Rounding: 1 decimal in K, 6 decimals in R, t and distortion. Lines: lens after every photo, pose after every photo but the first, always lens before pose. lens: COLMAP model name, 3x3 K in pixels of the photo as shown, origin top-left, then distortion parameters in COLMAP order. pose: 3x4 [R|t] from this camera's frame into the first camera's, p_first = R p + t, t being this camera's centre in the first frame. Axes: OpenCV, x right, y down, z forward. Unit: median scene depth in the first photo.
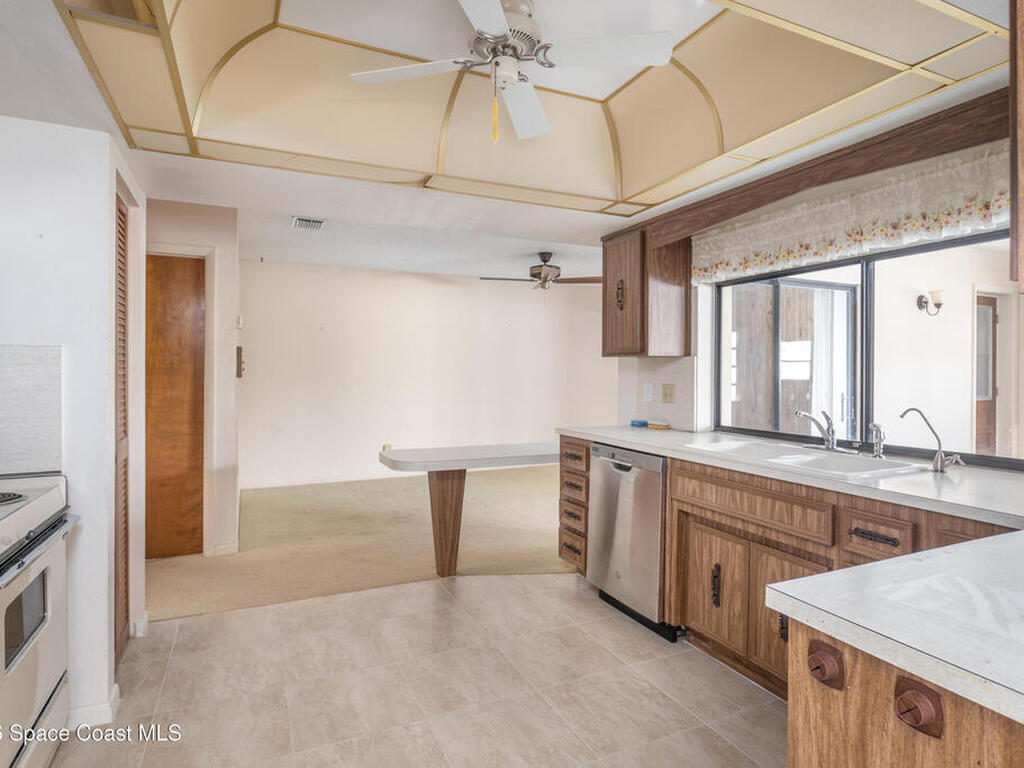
lens RADIAL K [[561.9, 0, 518.3], [0, 561.9, 382.1], [0, 0, 1]] dist [-0.002738, 0.000301]
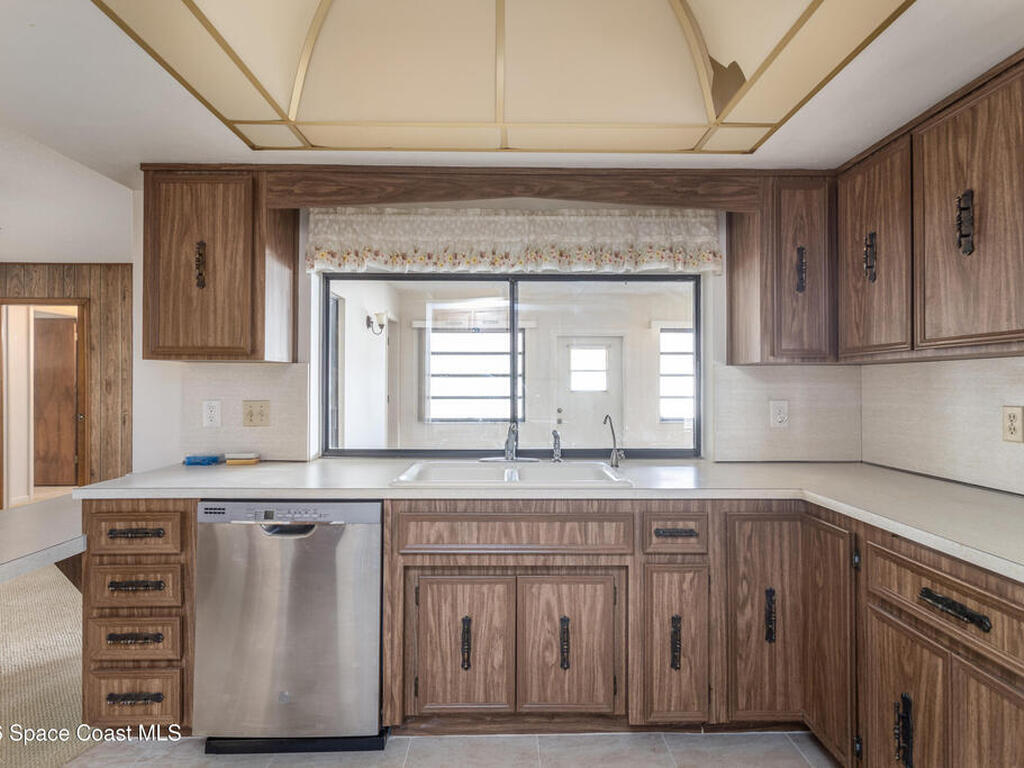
lens RADIAL K [[539.4, 0, 515.4], [0, 539.4, 385.6], [0, 0, 1]] dist [-0.000986, 0.000320]
pose [[0.421138, -0.005236, 0.906982, -0.316878], [0.016705, 0.999858, -0.001984, -0.011862], [-0.906843, 0.015986, 0.421166, 0.575364]]
